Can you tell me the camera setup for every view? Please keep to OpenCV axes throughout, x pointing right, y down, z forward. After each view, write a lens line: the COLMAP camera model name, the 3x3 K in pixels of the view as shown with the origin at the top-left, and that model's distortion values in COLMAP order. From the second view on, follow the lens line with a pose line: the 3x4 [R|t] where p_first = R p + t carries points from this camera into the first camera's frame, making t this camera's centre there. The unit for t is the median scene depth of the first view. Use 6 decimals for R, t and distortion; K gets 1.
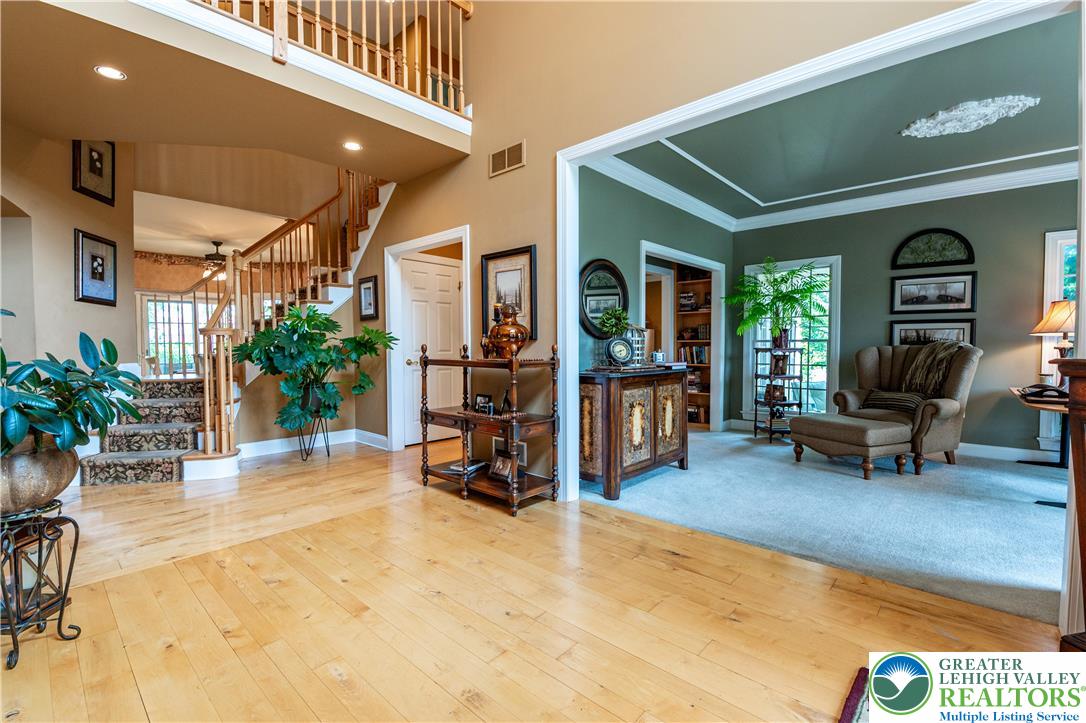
lens RADIAL K [[470.1, 0, 543.0], [0, 470.1, 361.5], [0, 0, 1]] dist [-0.000159, -0.011364]
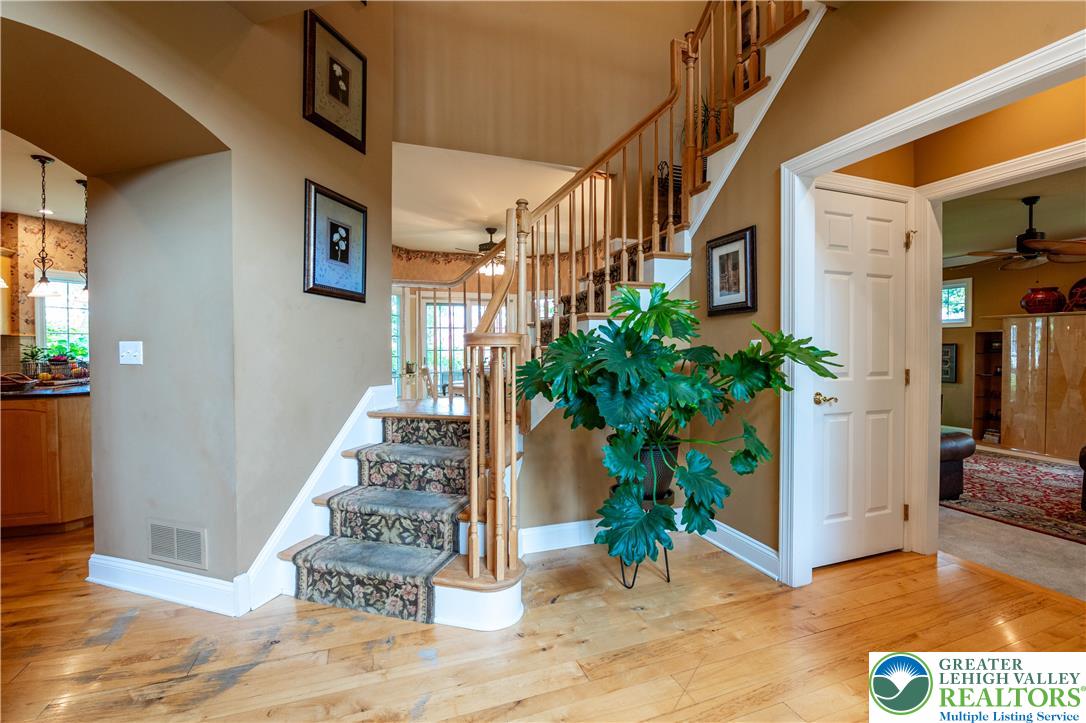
lens RADIAL K [[470.1, 0, 543.0], [0, 470.1, 361.5], [0, 0, 1]] dist [-0.000159, -0.011364]
pose [[0.882344, 0.015732, -0.470342, -0.375530], [-0.019071, 0.999815, -0.002335, -0.036810], [0.470218, 0.011031, 0.882481, 0.531285]]
